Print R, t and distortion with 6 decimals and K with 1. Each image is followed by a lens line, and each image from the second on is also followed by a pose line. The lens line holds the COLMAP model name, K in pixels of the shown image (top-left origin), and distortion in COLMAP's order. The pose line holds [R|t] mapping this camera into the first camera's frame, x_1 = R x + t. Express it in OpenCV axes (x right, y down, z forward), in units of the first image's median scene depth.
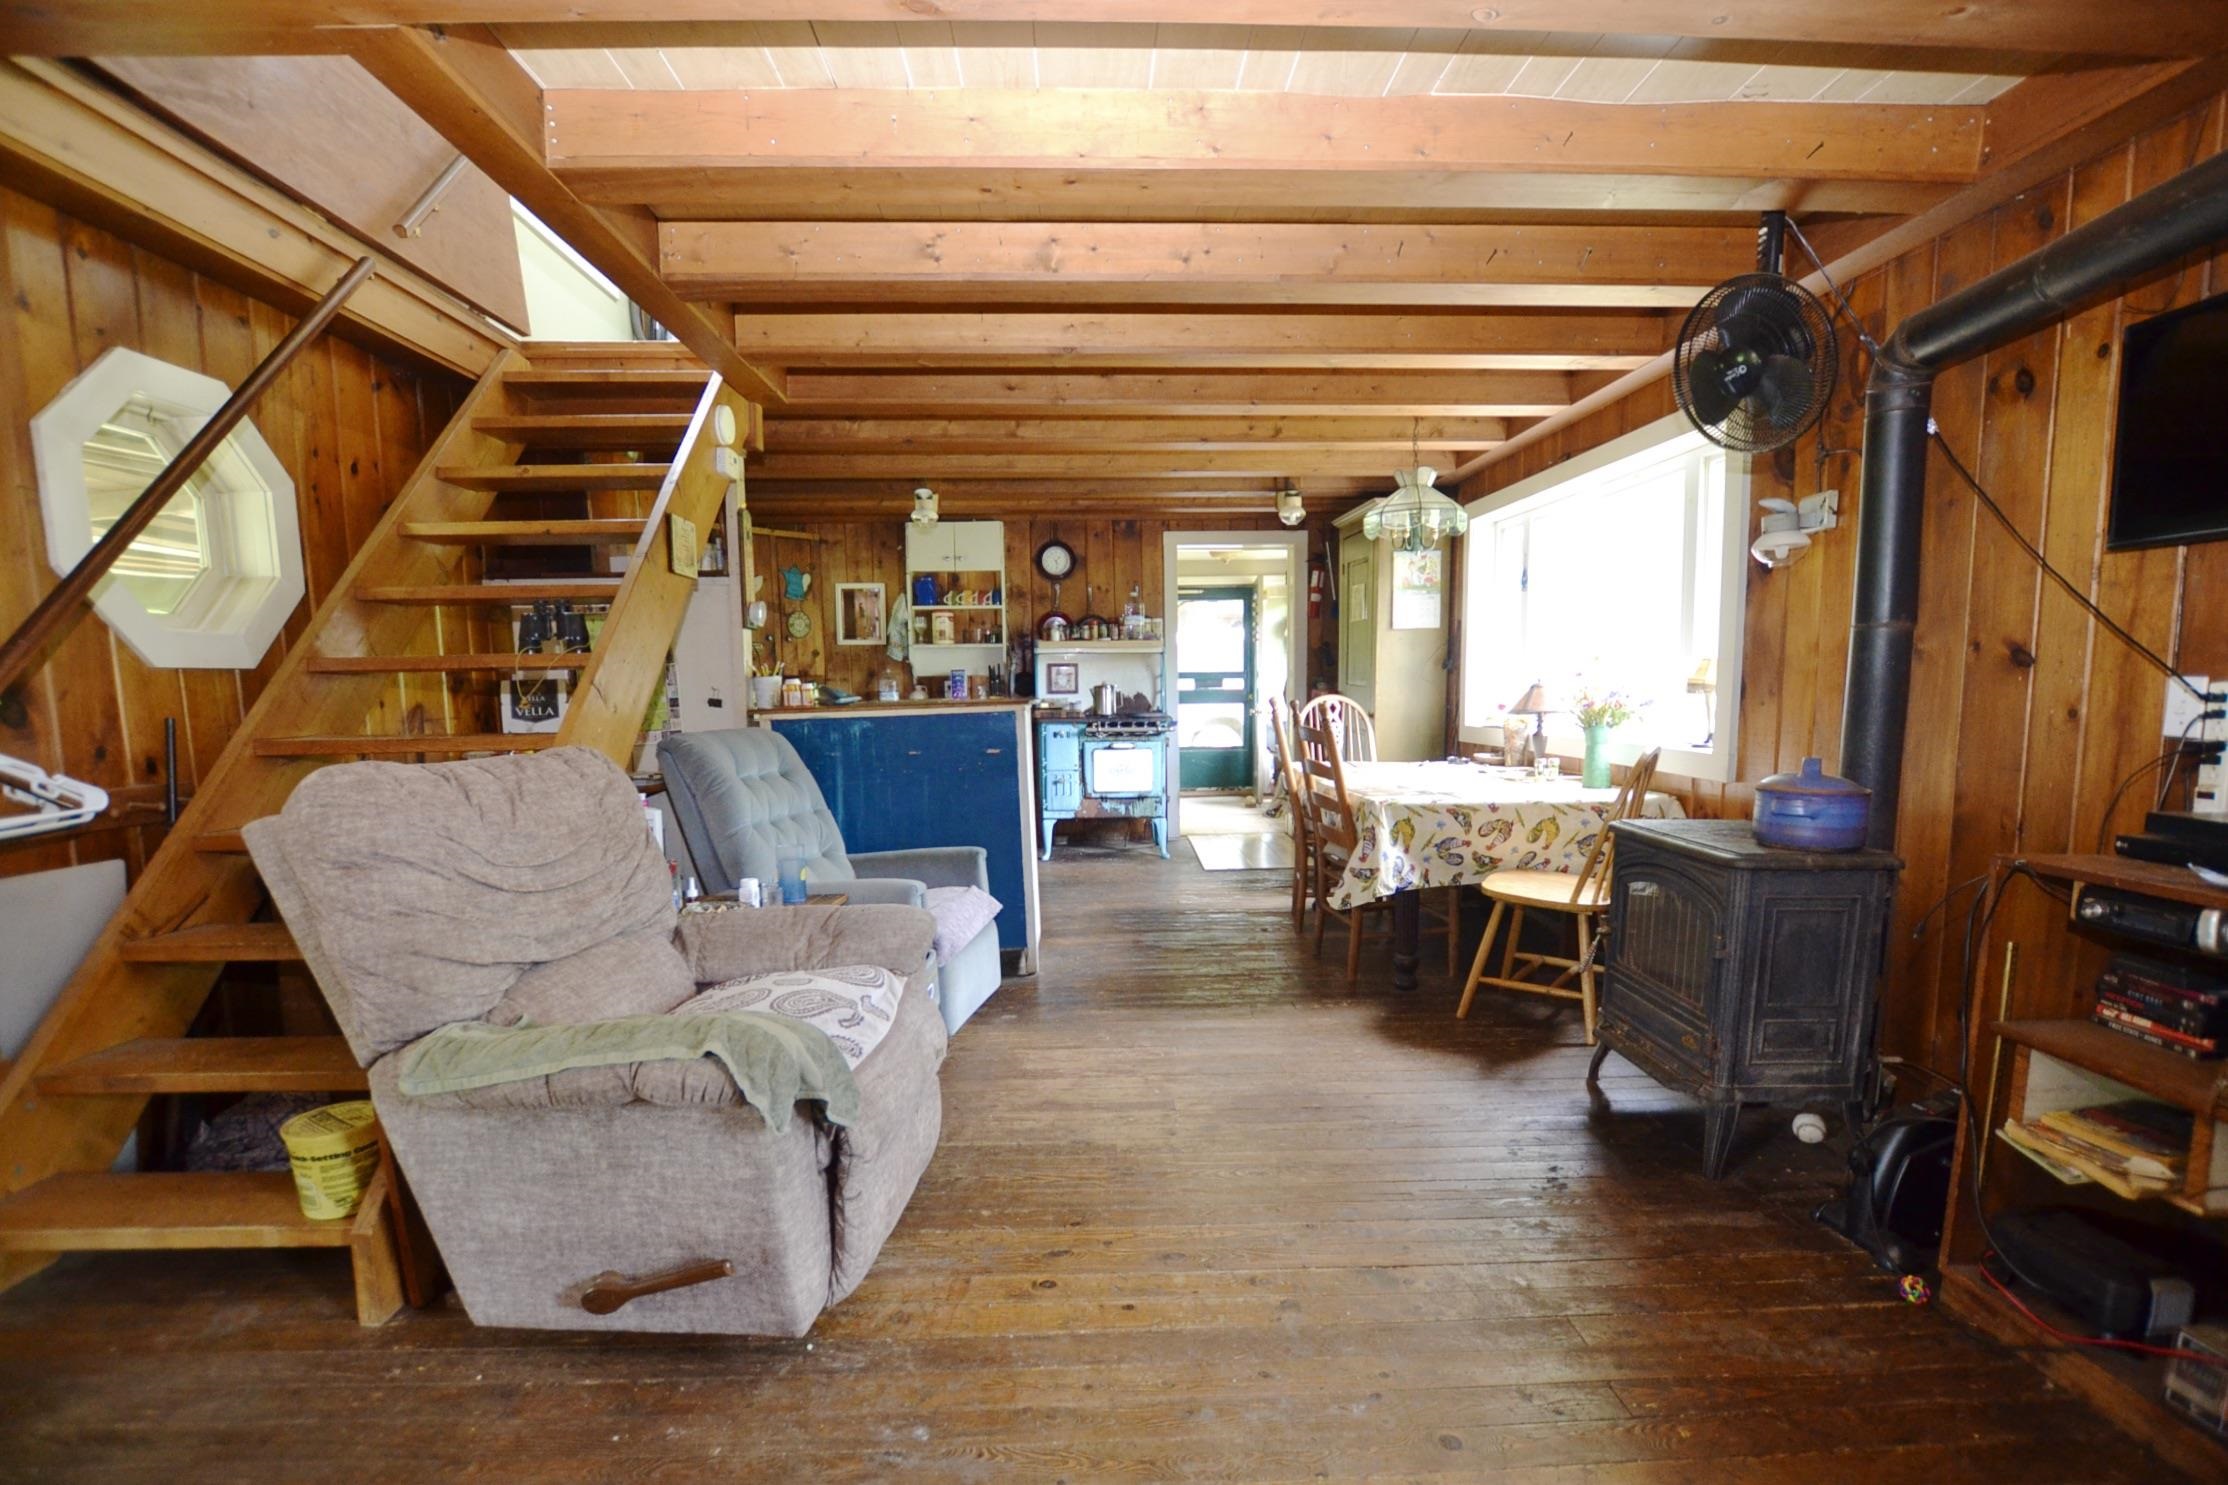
lens RADIAL K [[986.5, 0, 1120.4], [0, 986.5, 750.5], [0, 0, 1]] dist [-0.037993, 0.005778]
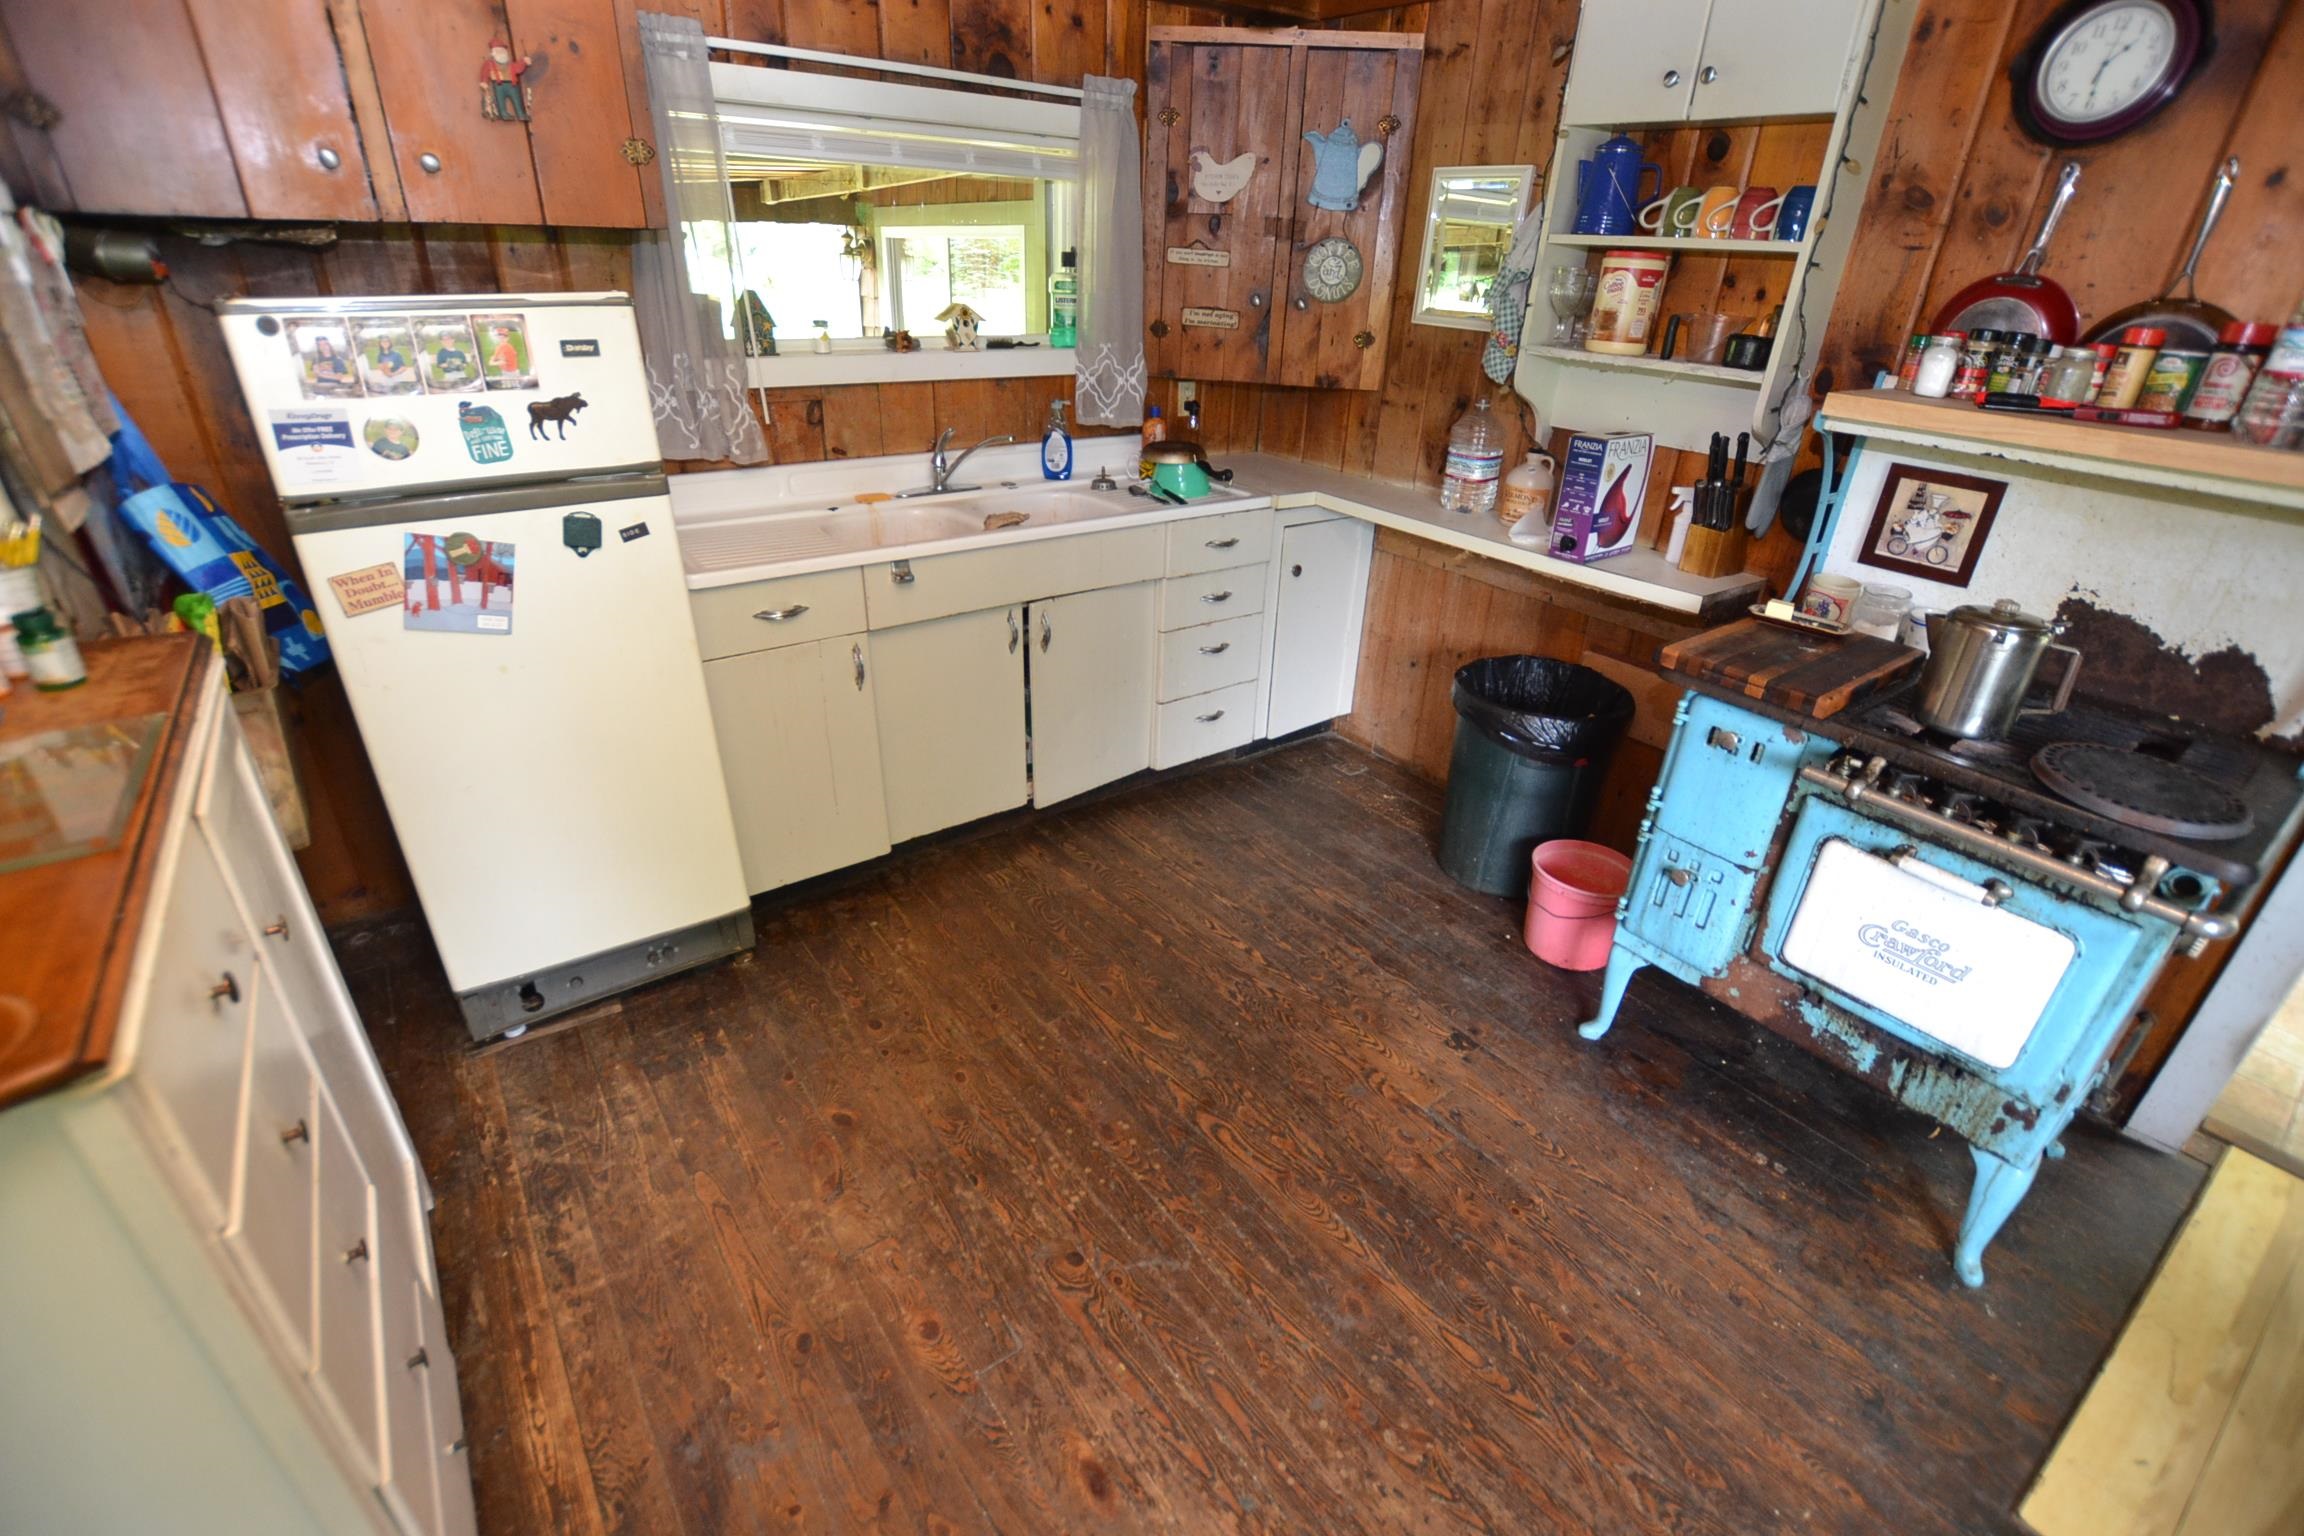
lens RADIAL K [[1020.2, 0, 1156.7], [0, 1020.2, 780.9], [0, 0, 1]] dist [-0.037993, 0.005778]
pose [[0.562389, 0.411204, -0.717377, 0.057390], [-0.119965, 0.898975, 0.421251, -0.101916], [0.818124, -0.150847, 0.554904, 0.633450]]
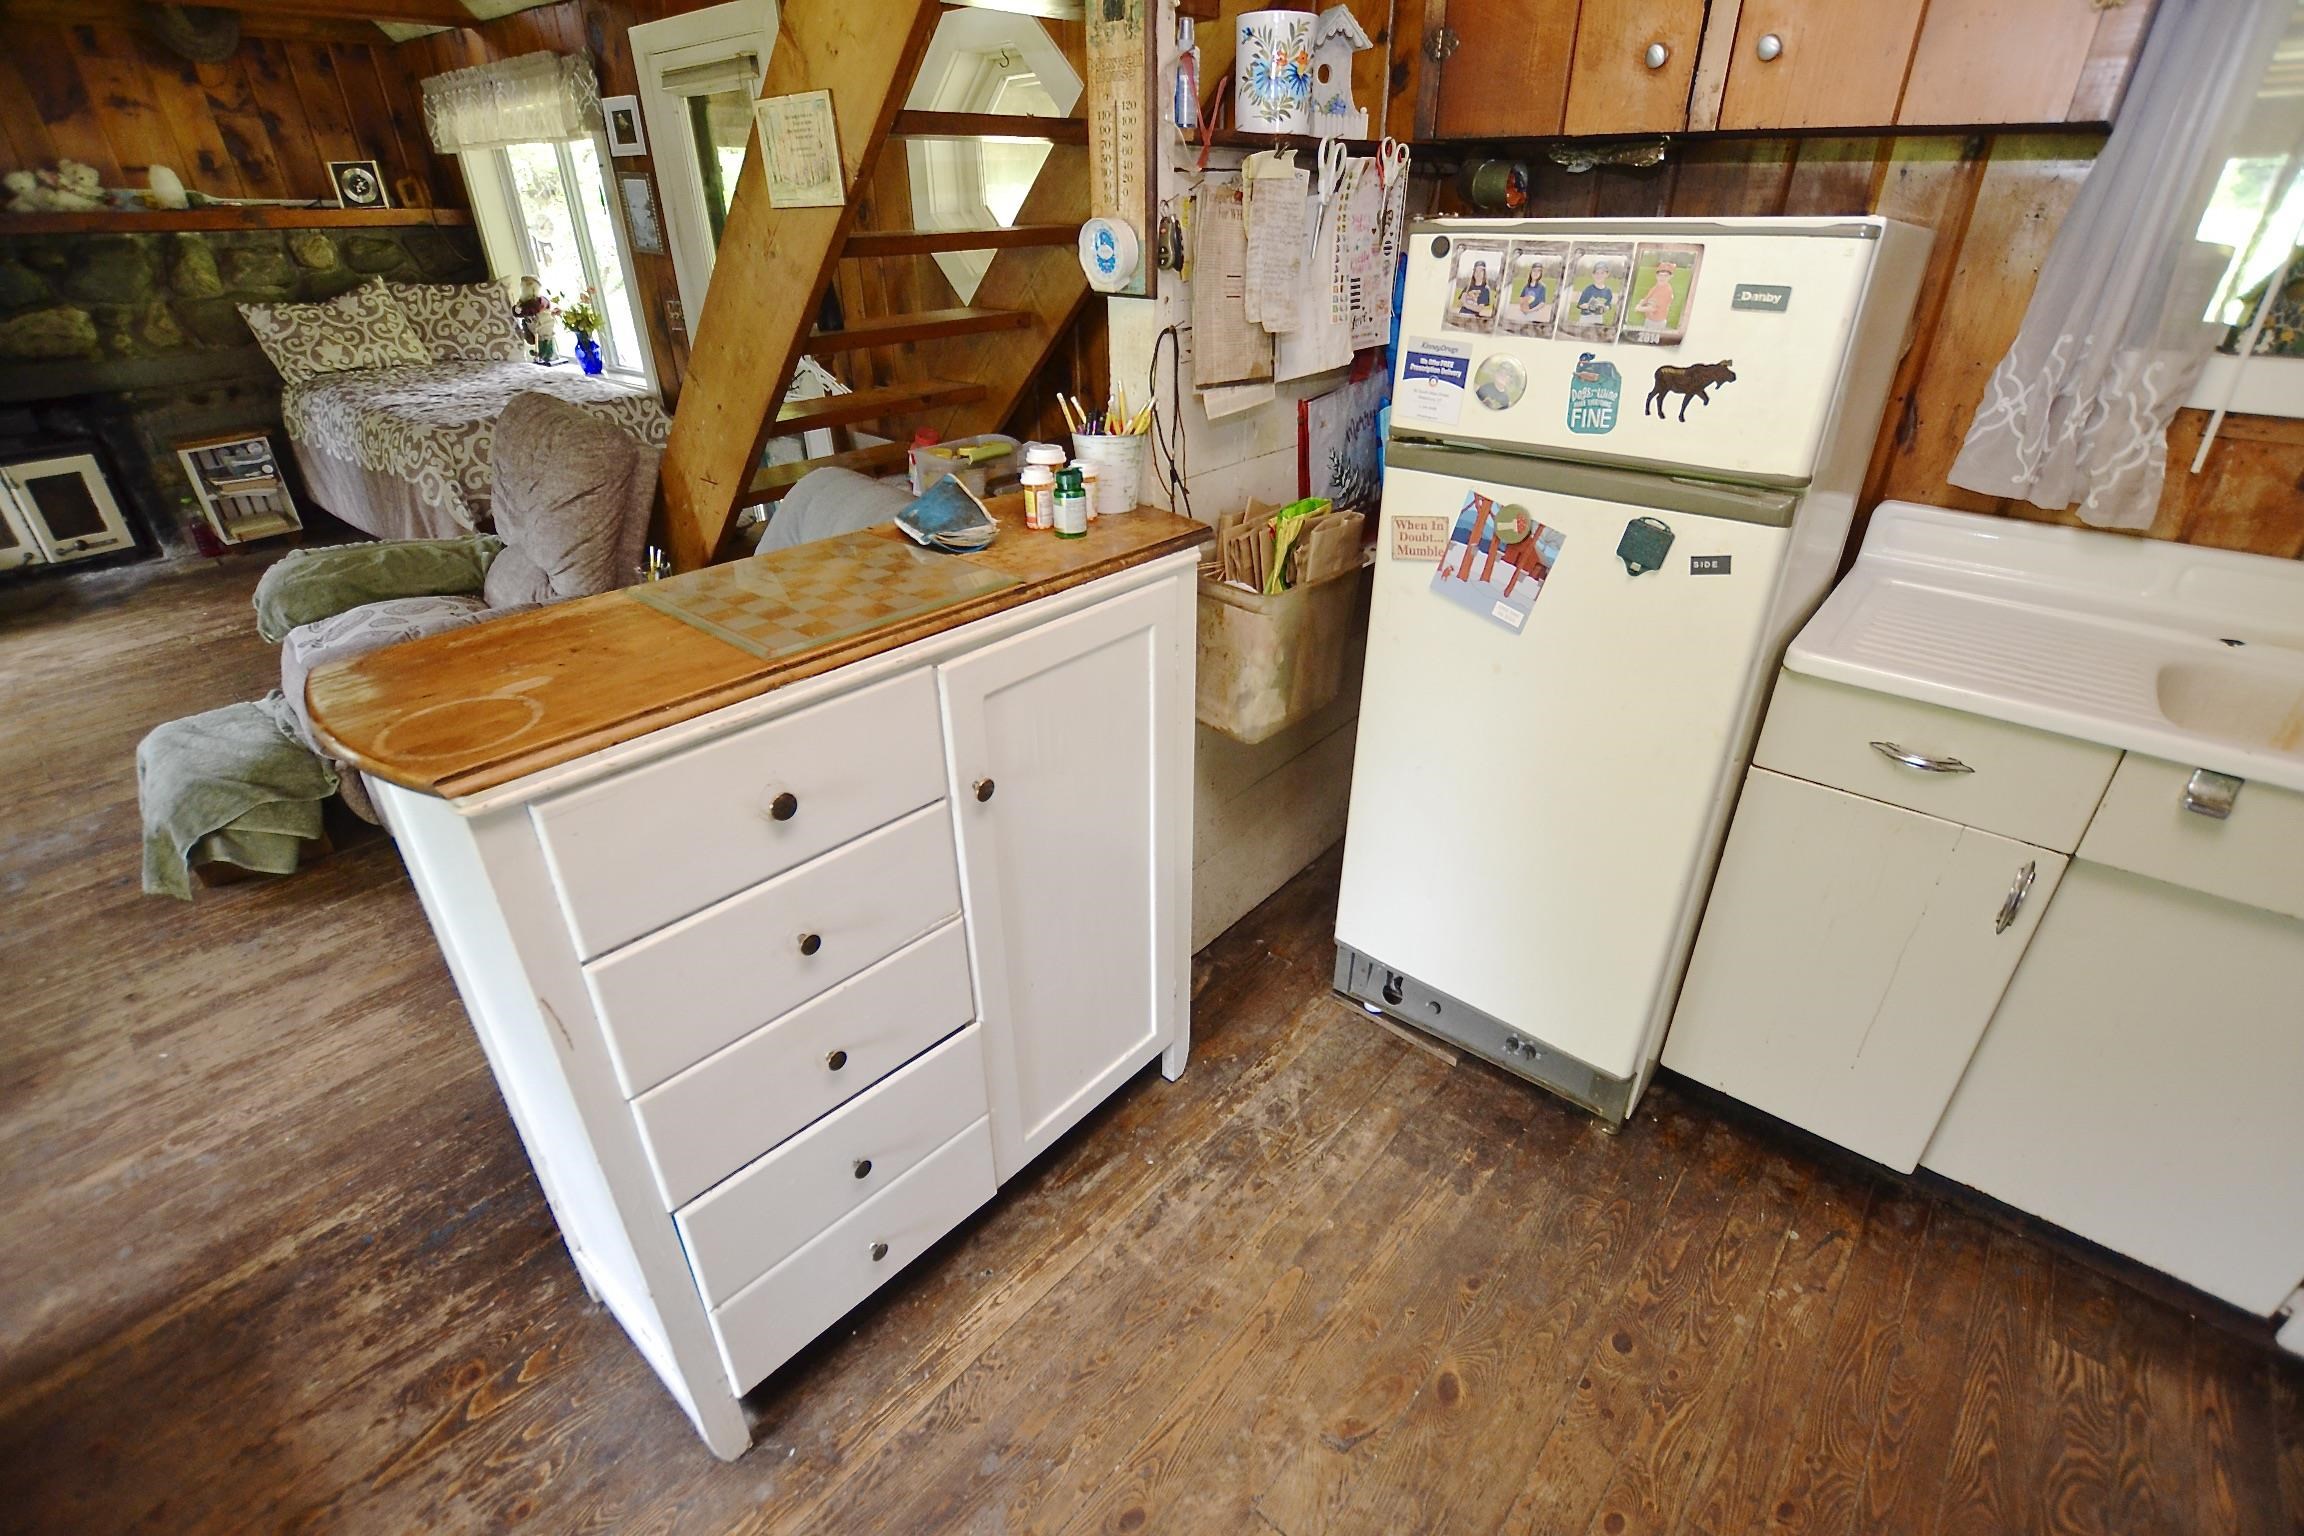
lens RADIAL K [[1020.2, 0, 1163.6], [0, 1020.2, 783.3], [0, 0, 1]] dist [-0.037993, 0.005778]
pose [[-0.685616, 0.381074, -0.620253, -0.042229], [-0.041465, 0.830212, 0.555904, -0.098174], [0.726782, 0.406855, -0.553405, 0.729135]]
